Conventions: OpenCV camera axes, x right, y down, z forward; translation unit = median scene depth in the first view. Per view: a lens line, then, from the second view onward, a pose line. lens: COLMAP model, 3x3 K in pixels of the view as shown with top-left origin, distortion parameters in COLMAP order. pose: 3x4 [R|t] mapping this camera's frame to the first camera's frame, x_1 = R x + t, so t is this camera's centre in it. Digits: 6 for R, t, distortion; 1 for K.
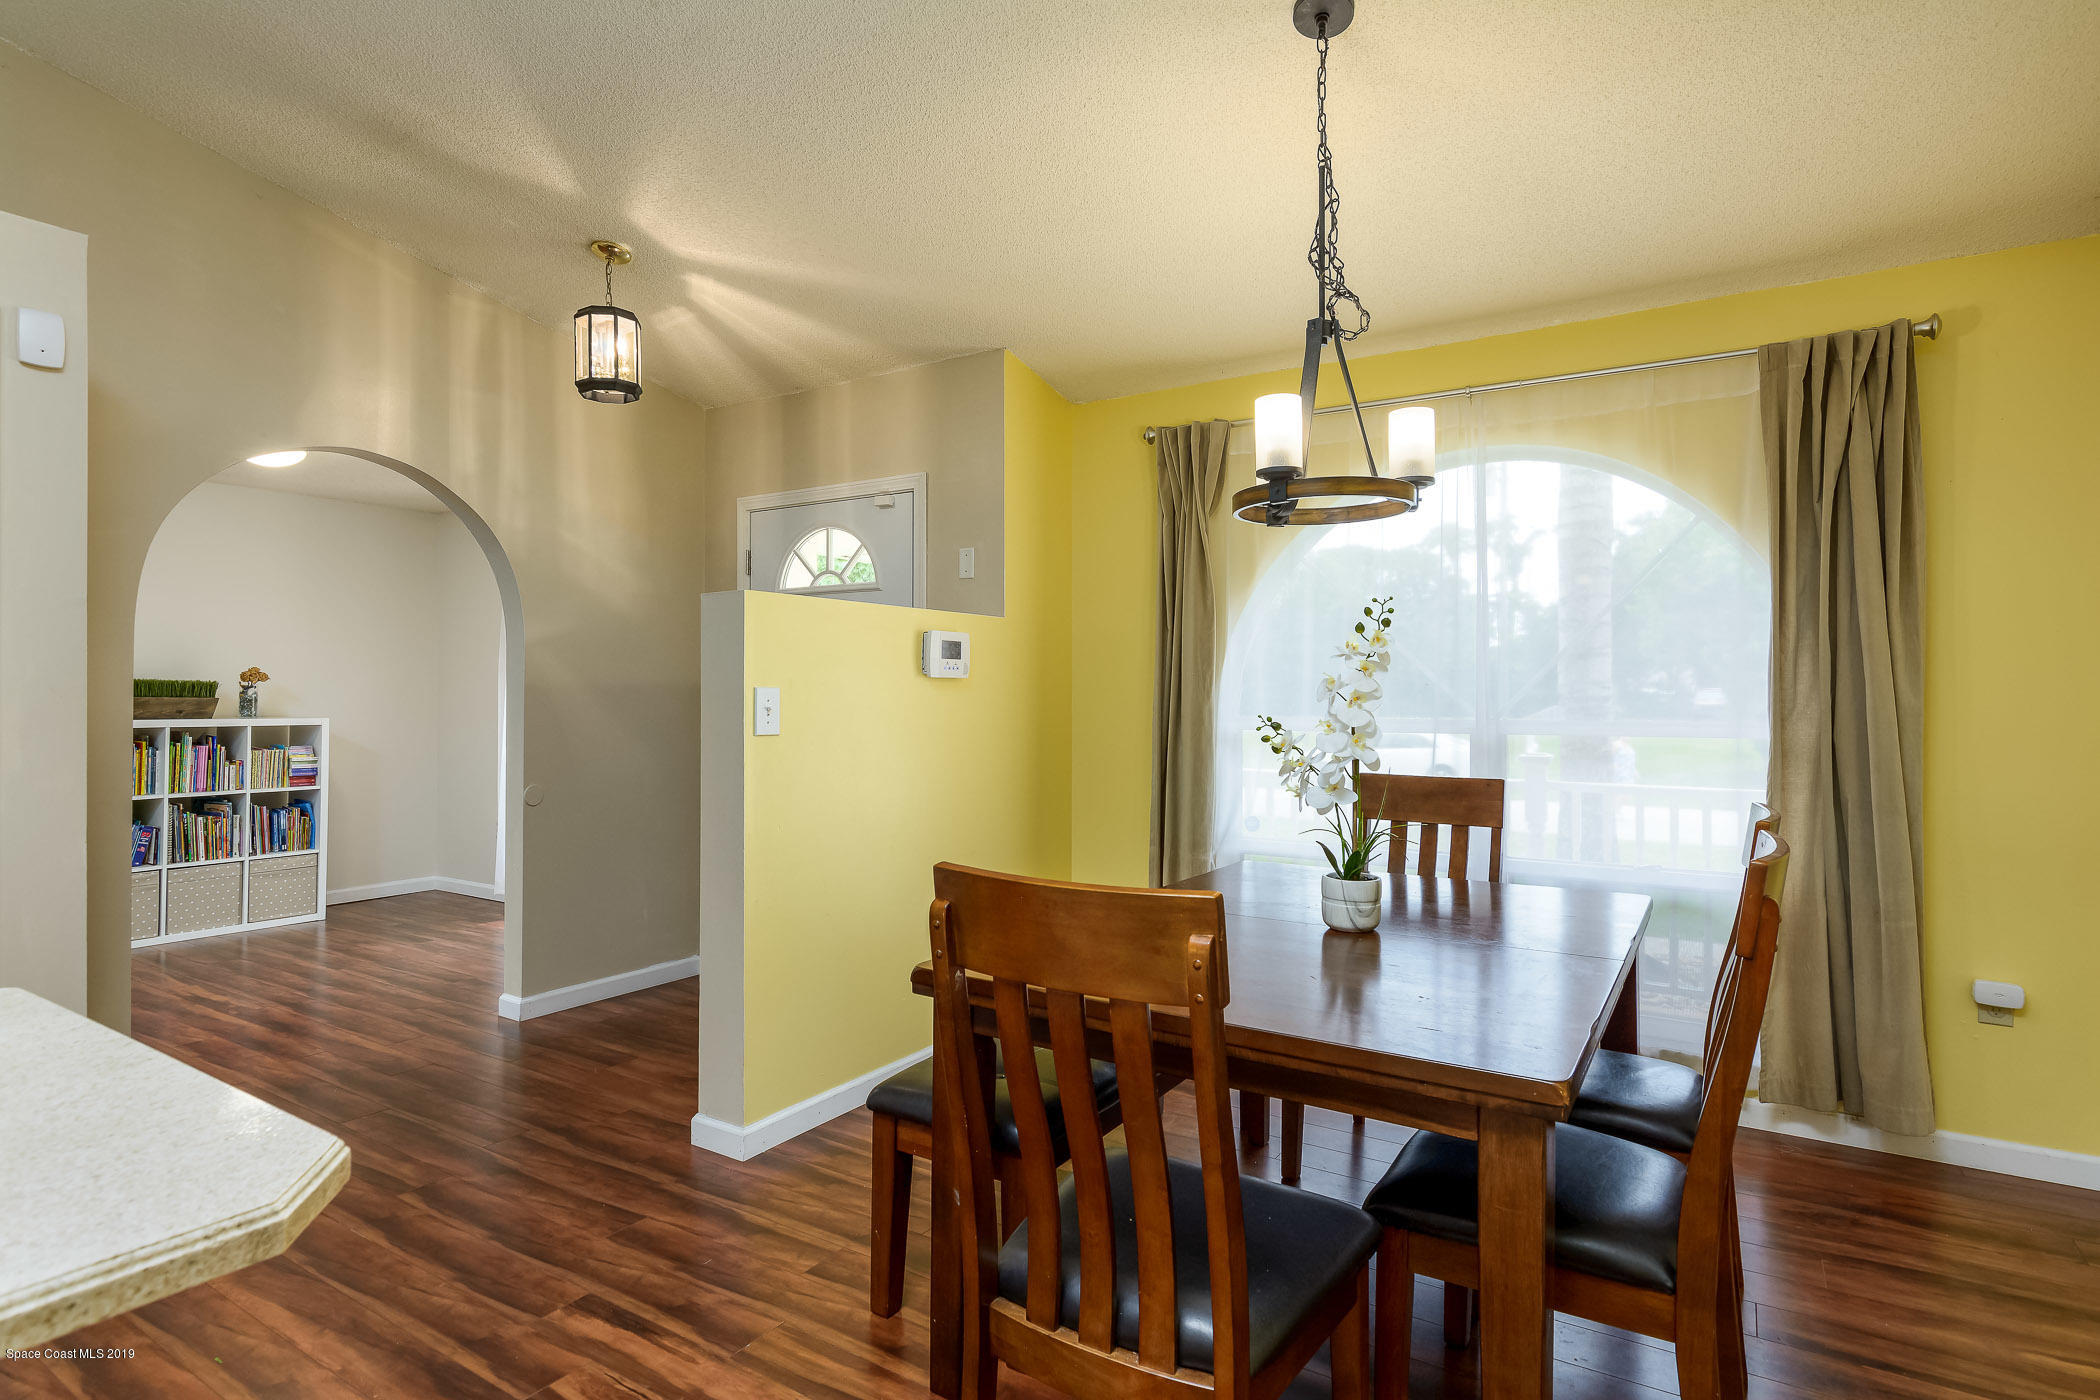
lens RADIAL K [[1068.0, 0, 1060.9], [0, 1068.0, 687.8], [0, 0, 1]] dist [-0.013073, -0.000395]
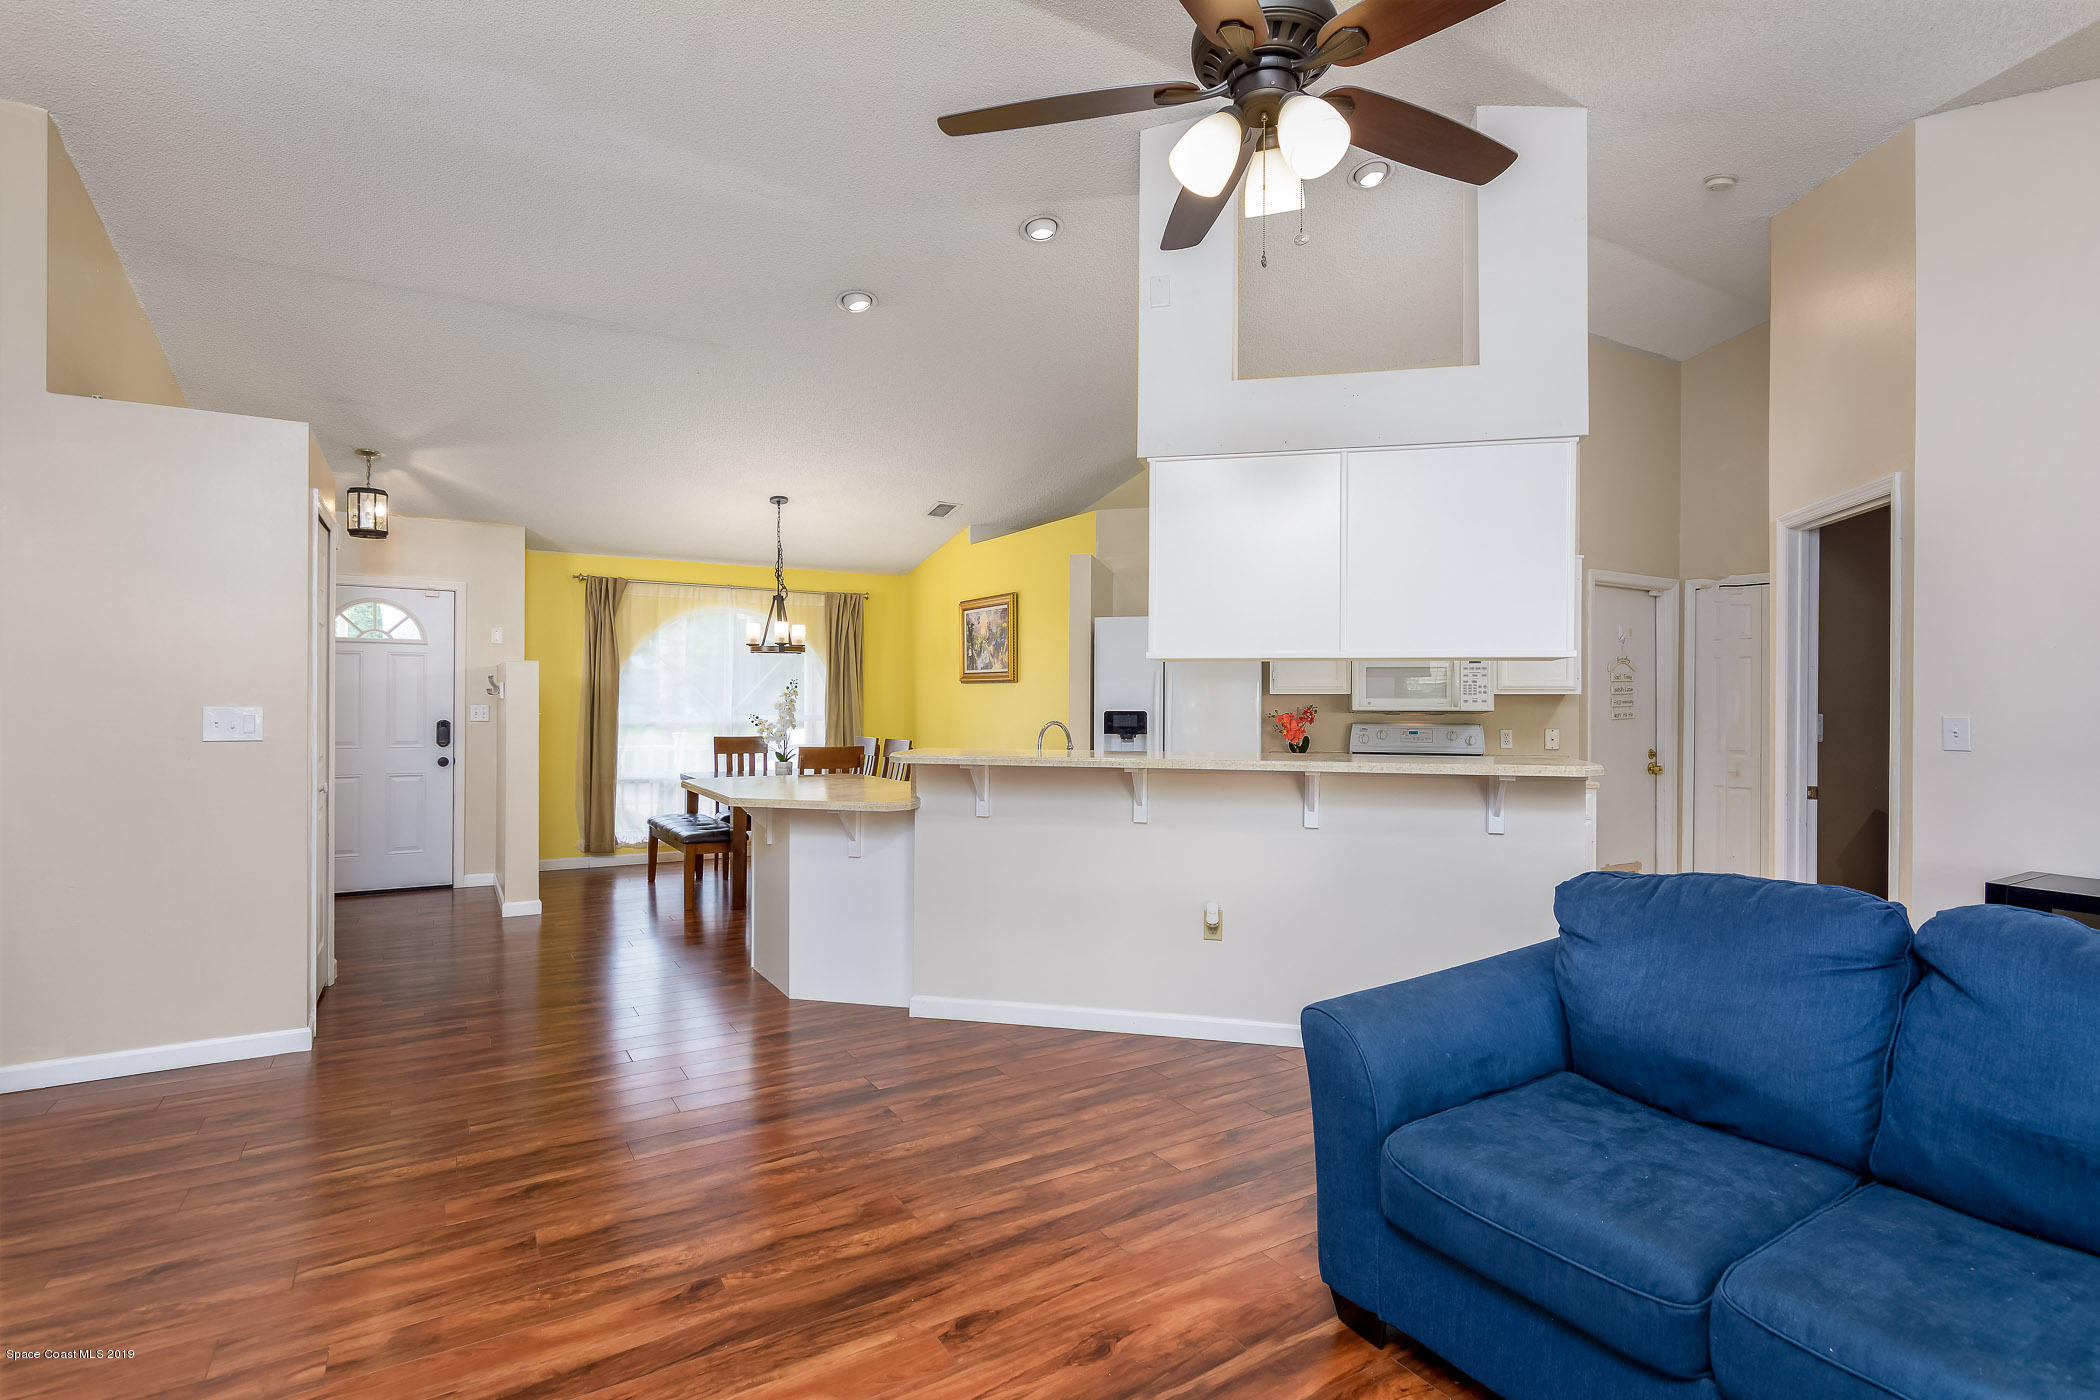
lens RADIAL K [[1019.9, 0, 1050.0], [0, 1019.9, 700.0], [0, 0, 1]] dist [-0.001287, 0.000369]
pose [[0.448035, 0.001352, 0.894015, -1.217896], [-0.010229, 0.999941, 0.003615, -0.019982], [-0.893958, -0.010765, 0.448022, -0.650266]]
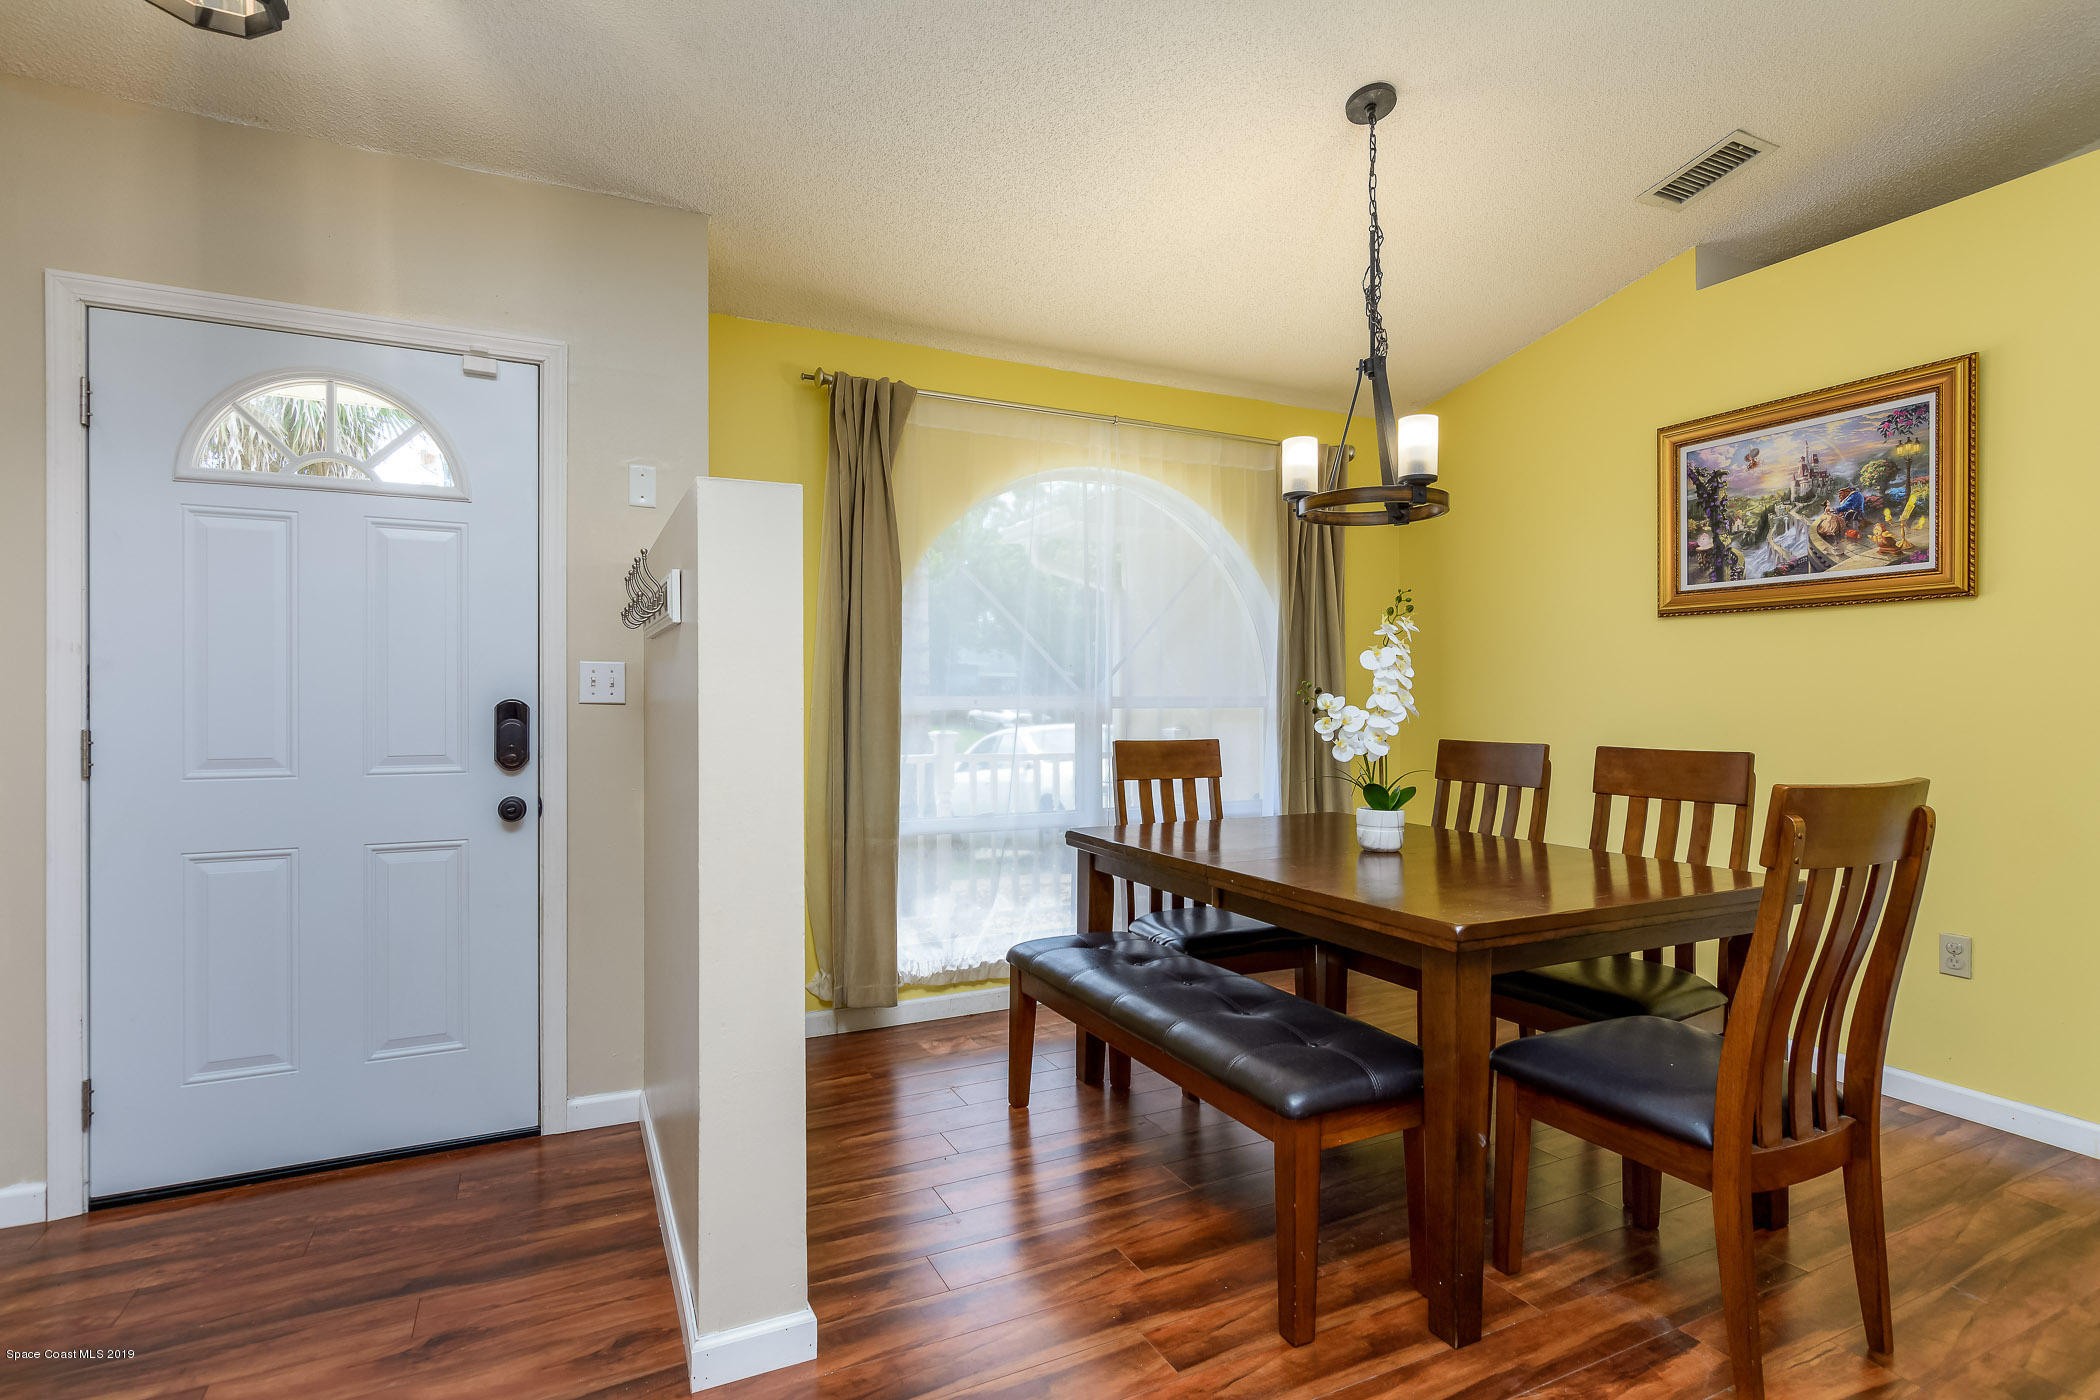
lens RADIAL K [[1019.9, 0, 1050.0], [0, 1019.9, 700.0], [0, 0, 1]] dist [-0.001287, 0.000369]
pose [[0.522077, -0.002812, 0.852894, -0.525649], [-0.004803, 0.999969, 0.006237, 0.023837], [-0.852885, -0.007352, 0.522047, 0.385287]]
